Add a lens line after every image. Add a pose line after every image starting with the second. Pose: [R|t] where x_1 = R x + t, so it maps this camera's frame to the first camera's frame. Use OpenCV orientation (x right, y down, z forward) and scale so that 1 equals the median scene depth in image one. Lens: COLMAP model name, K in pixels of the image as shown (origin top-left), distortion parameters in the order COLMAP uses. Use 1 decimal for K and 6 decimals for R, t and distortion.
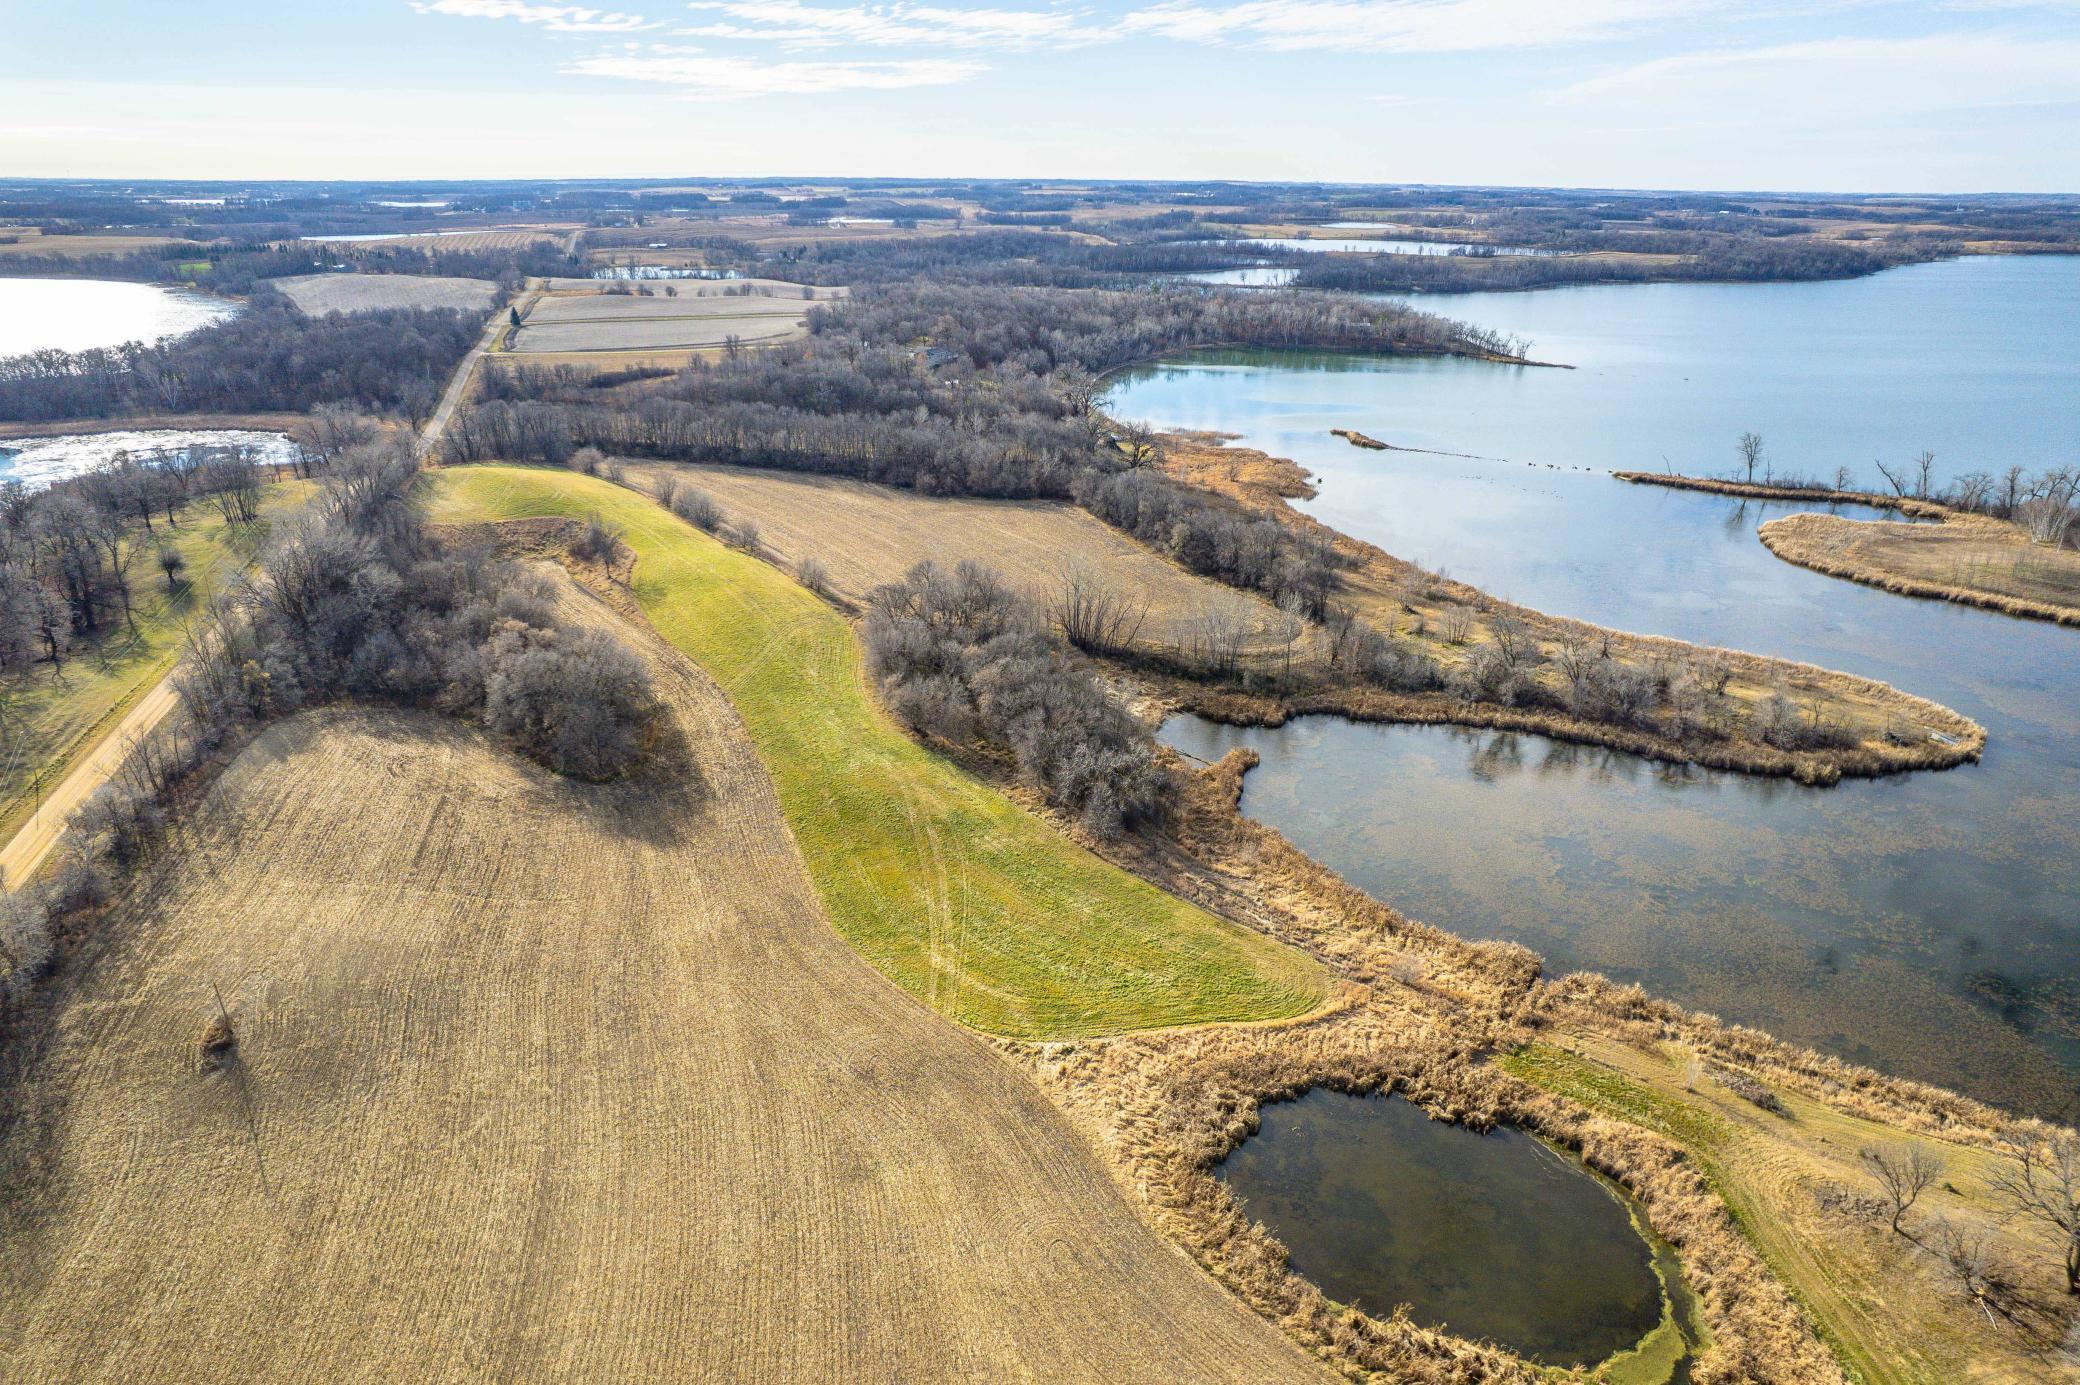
lens RADIAL K [[1342.8, 0, 1040.0], [0, 1342.8, 692.5], [0, 0, 1]] dist [-0.080846, 0.077118]
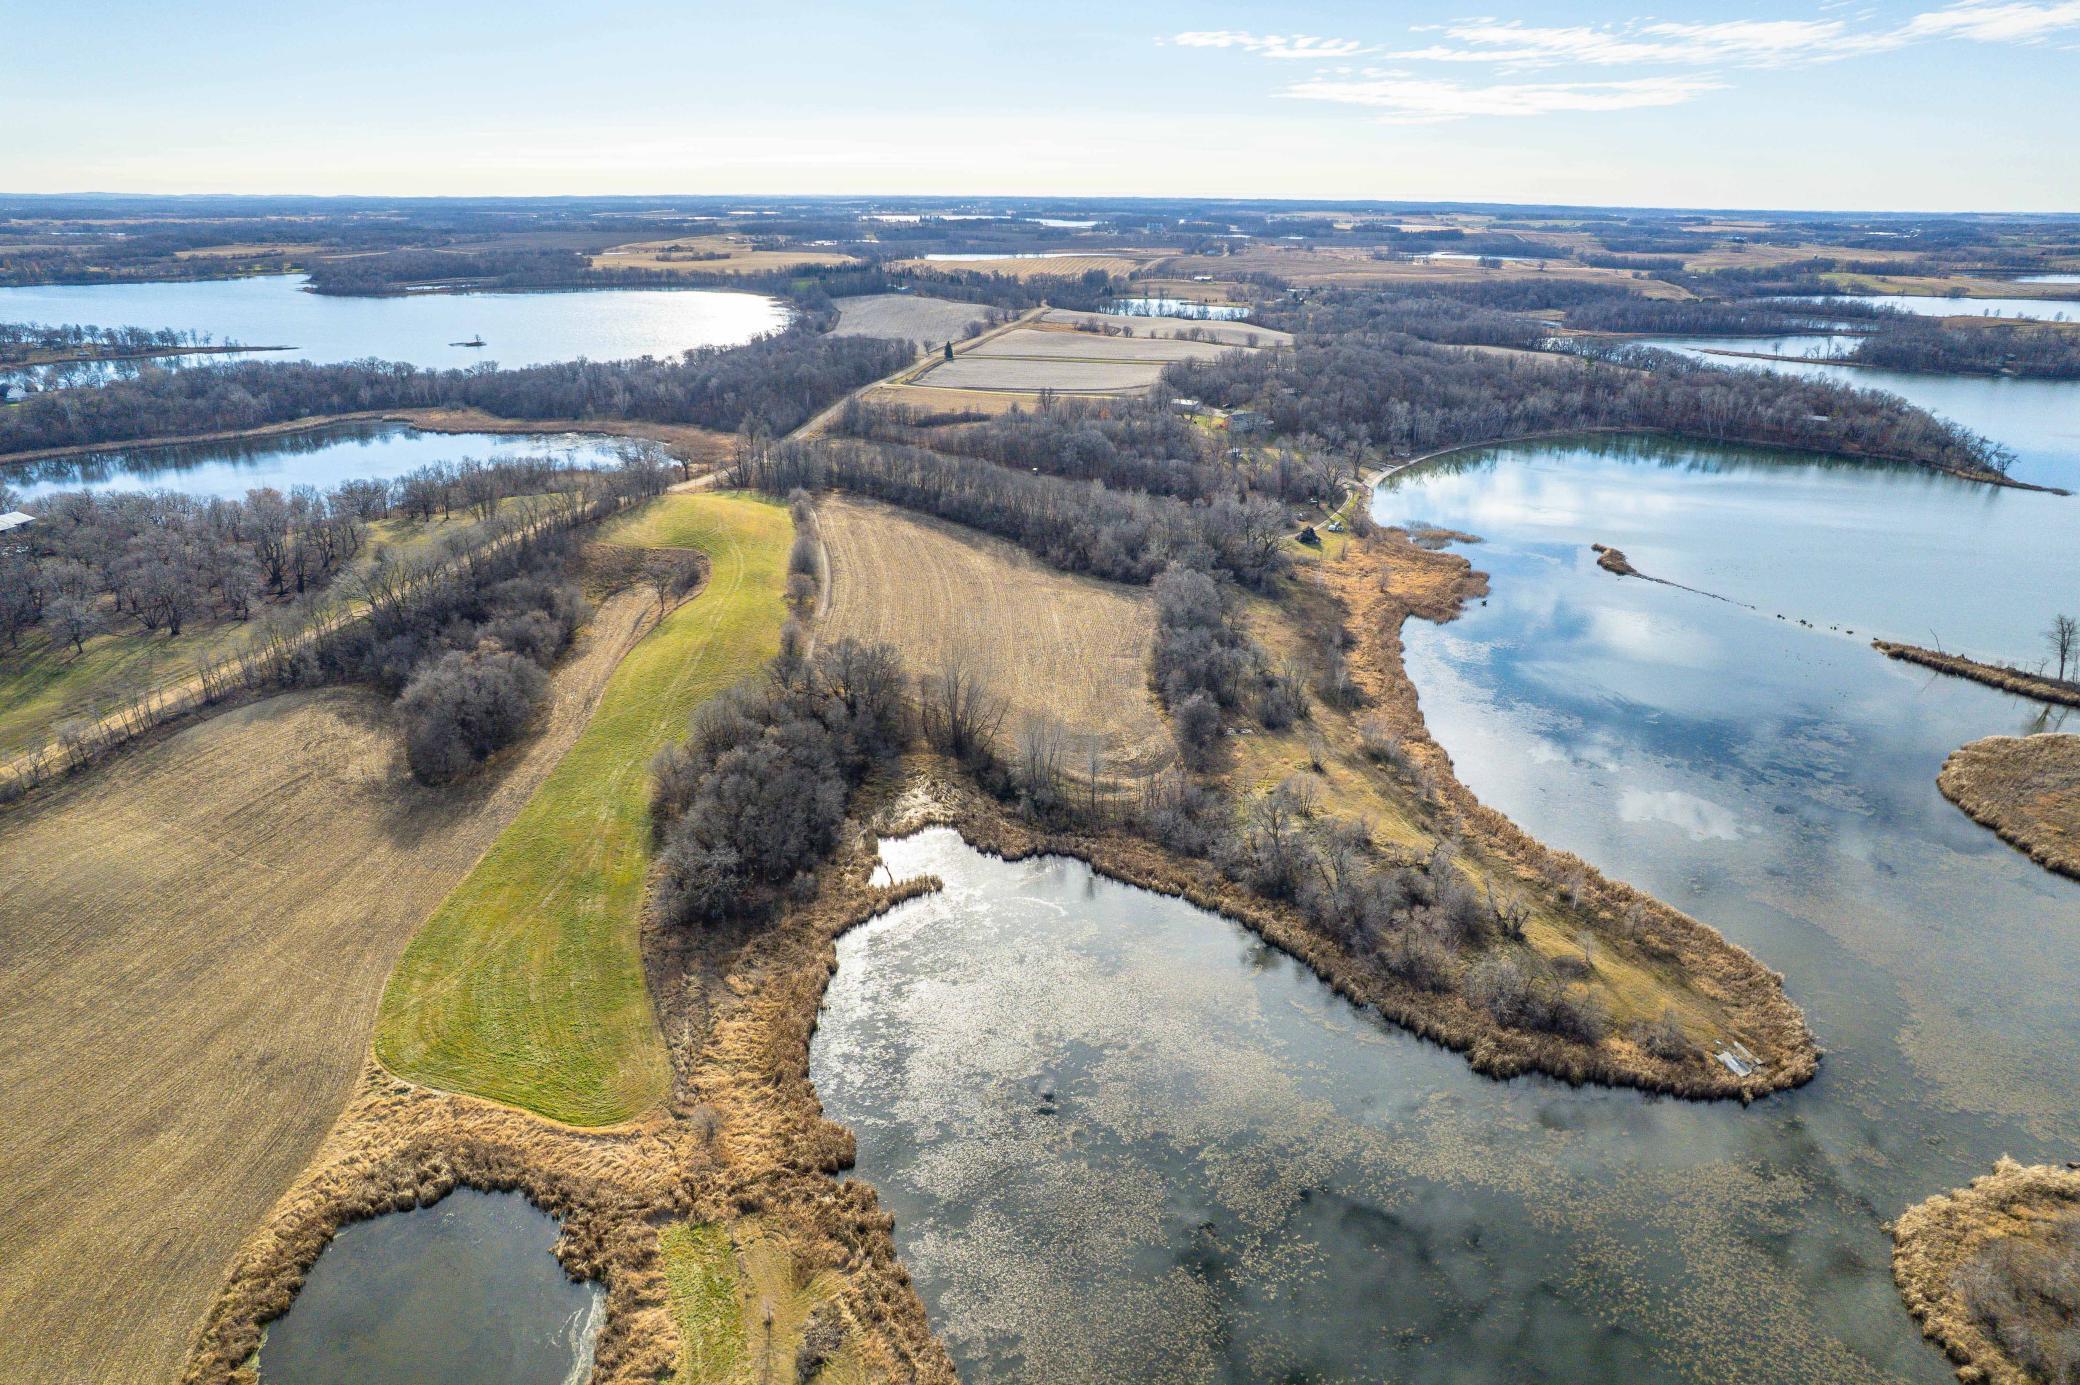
lens RADIAL K [[1342.8, 0, 1040.0], [0, 1342.8, 692.5], [0, 0, 1]] dist [-0.080846, 0.077118]
pose [[0.888736, 0.162511, -0.428648, 0.244698], [-0.168918, 0.985354, 0.023346, -0.050321], [0.426163, 0.051658, 0.903170, 0.045465]]
